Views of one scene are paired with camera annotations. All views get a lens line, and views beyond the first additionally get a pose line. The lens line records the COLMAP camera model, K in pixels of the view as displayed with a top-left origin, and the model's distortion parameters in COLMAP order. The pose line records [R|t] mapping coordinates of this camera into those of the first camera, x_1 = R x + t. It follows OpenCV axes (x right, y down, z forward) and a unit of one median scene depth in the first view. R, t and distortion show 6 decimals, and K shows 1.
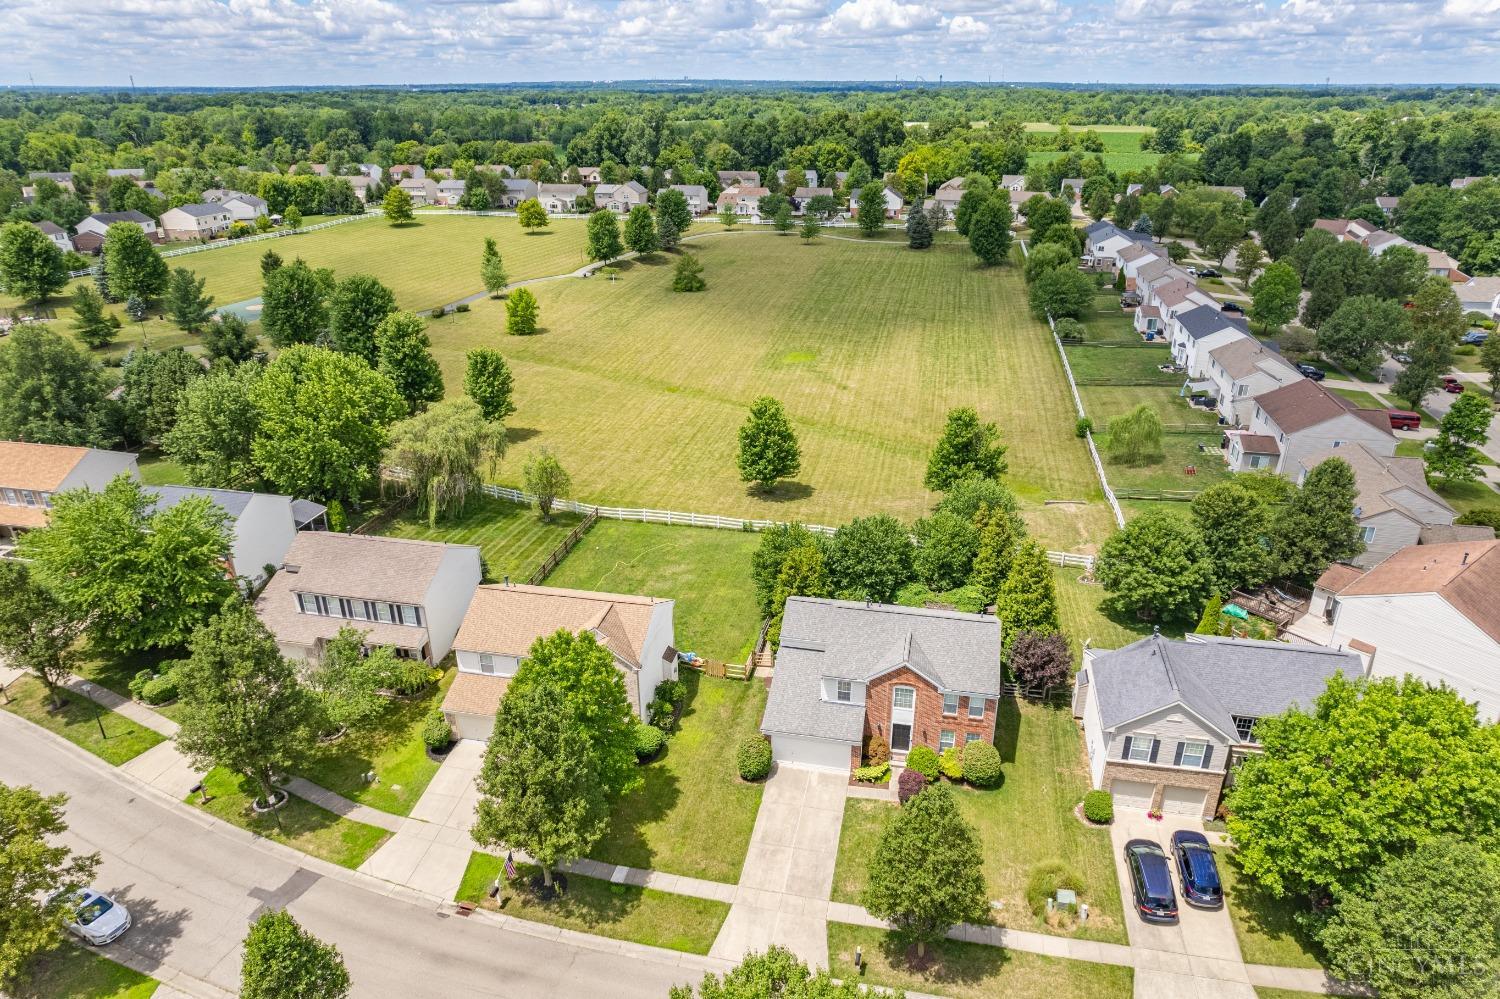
lens RADIAL K [[966.4, 0, 760.1], [0, 966.4, 496.0], [0, 0, 1]] dist [-0.089558, 0.084996]
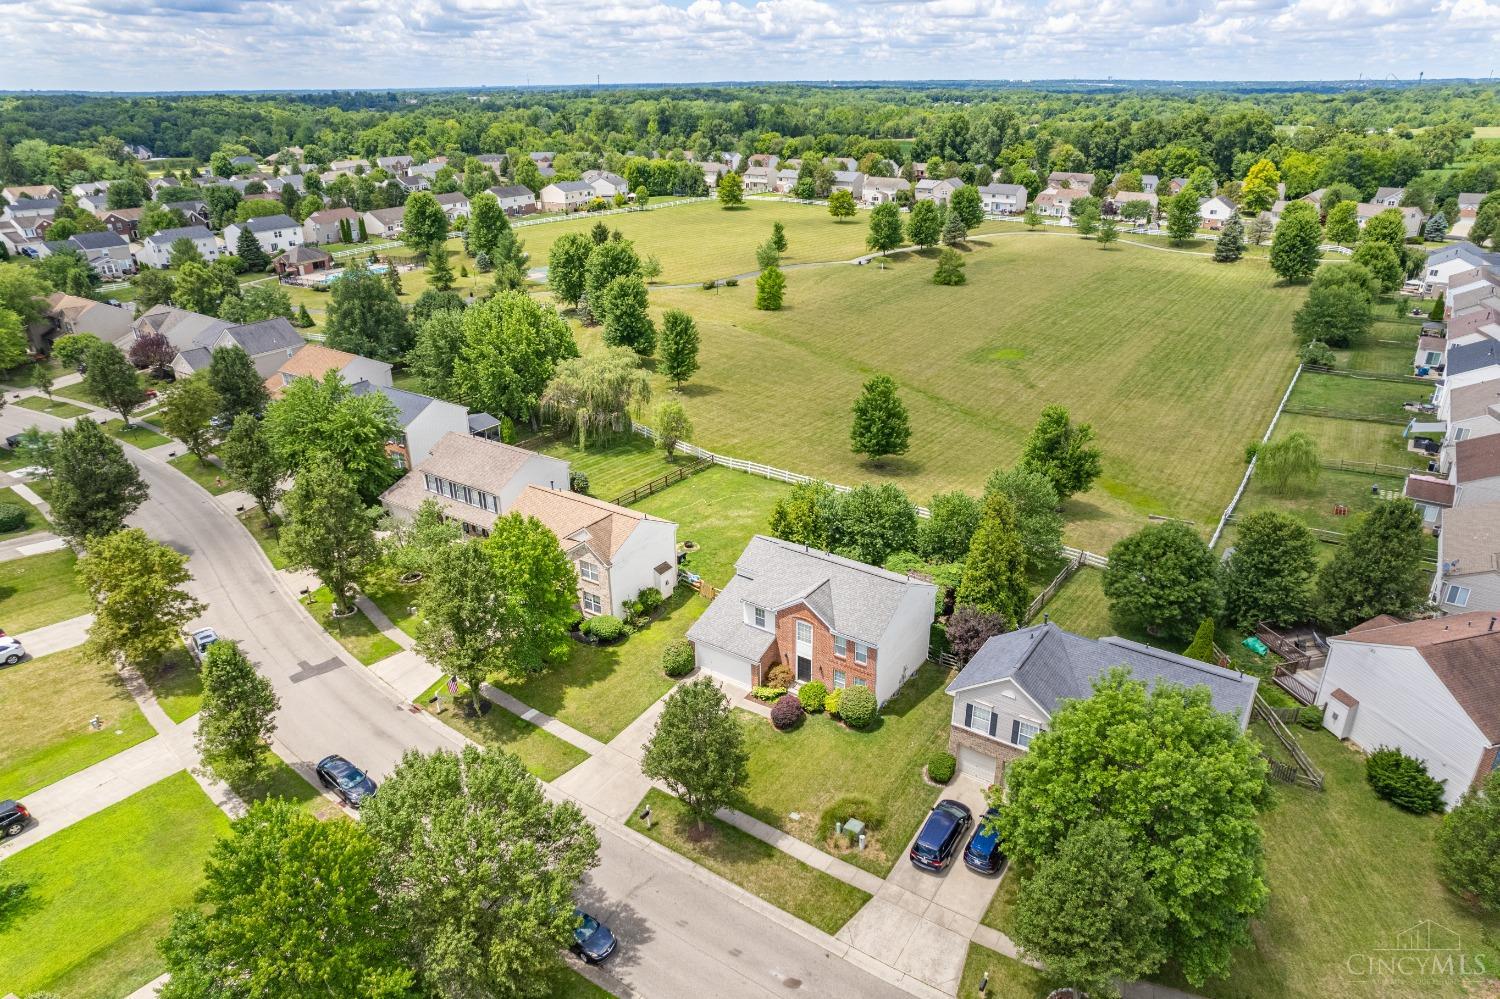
lens RADIAL K [[966.4, 0, 760.1], [0, 966.4, 496.0], [0, 0, 1]] dist [-0.089558, 0.084996]
pose [[0.921249, 0.150772, -0.358564, 0.142532], [-0.150175, 0.988214, 0.029691, 0.008671], [0.358814, 0.026494, 0.933033, -0.017654]]
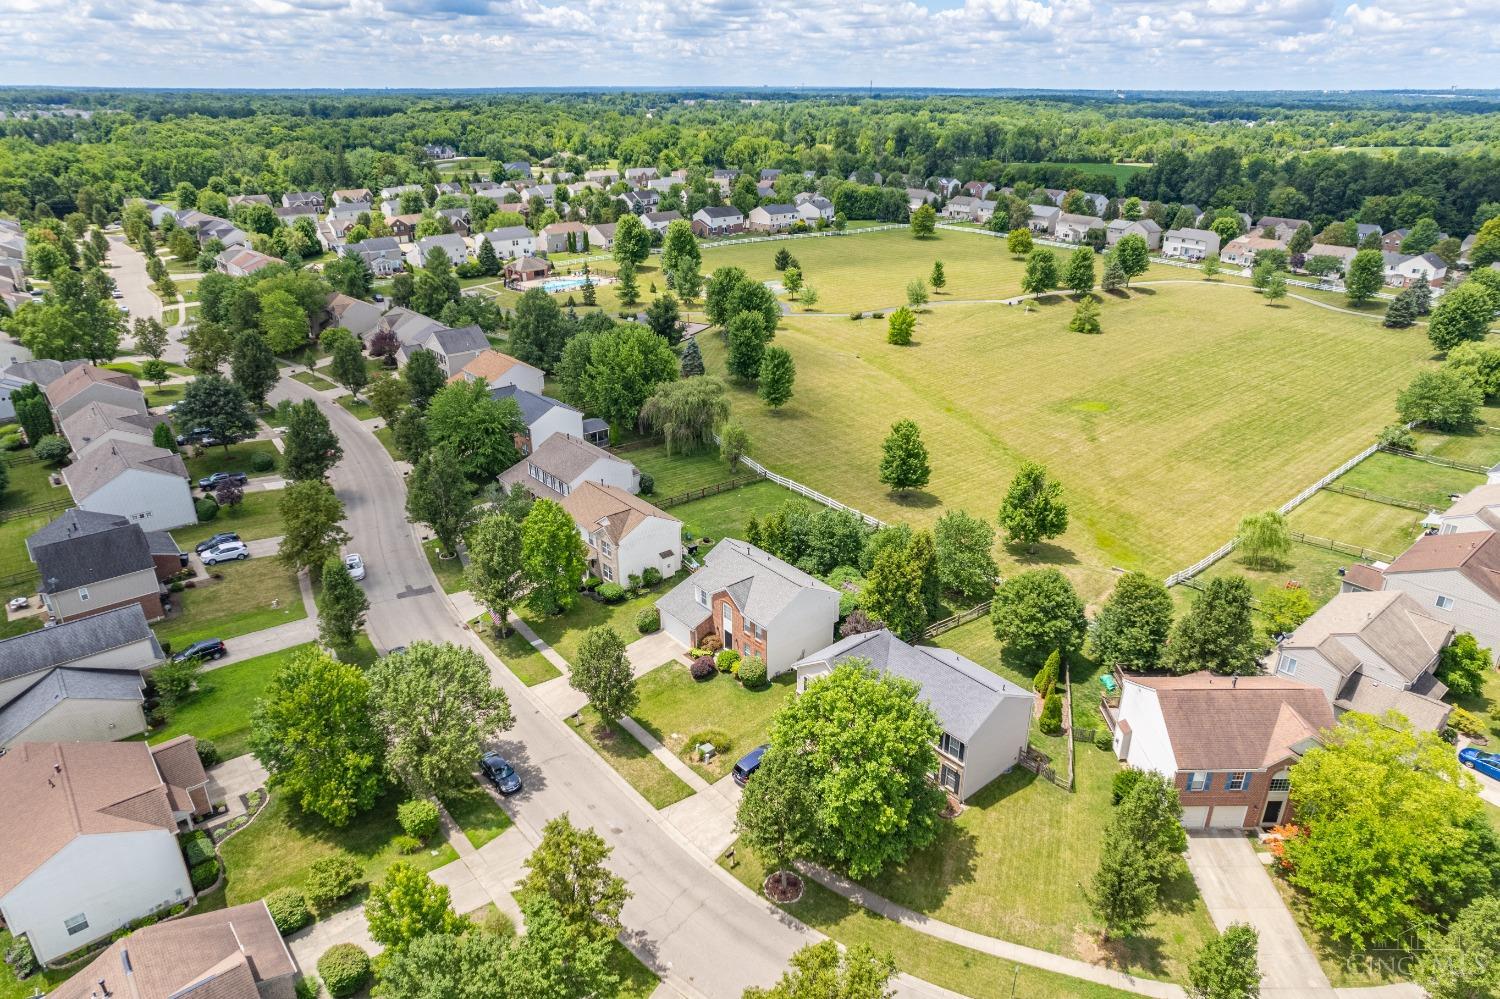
lens RADIAL K [[966.4, 0, 760.1], [0, 966.4, 496.0], [0, 0, 1]] dist [-0.089558, 0.084996]
pose [[0.784952, 0.249939, -0.566905, 0.296853], [-0.252046, 0.964700, 0.076331, -0.027597], [0.565972, 0.082970, 0.820239, -0.064902]]
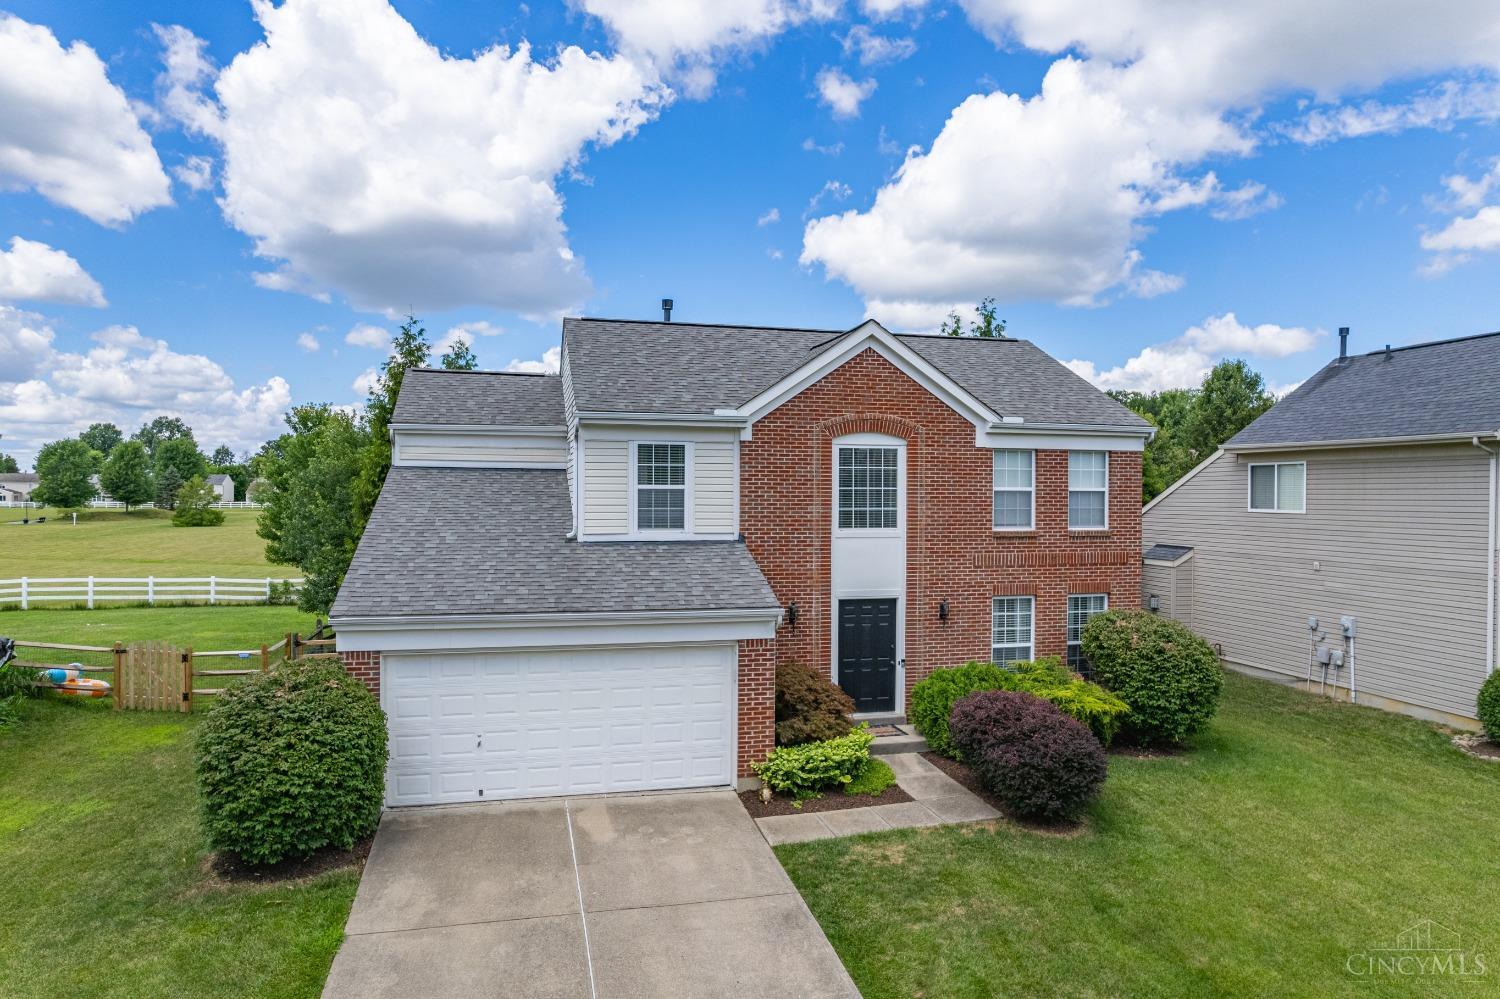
lens RADIAL K [[966.4, 0, 760.1], [0, 966.4, 496.0], [0, 0, 1]] dist [-0.089558, 0.084996]
pose [[0.900665, 0.004935, 0.434487, -0.001472], [0.167543, 0.918668, -0.357741, 0.092648], [-0.400915, 0.395000, 0.826585, 0.231585]]
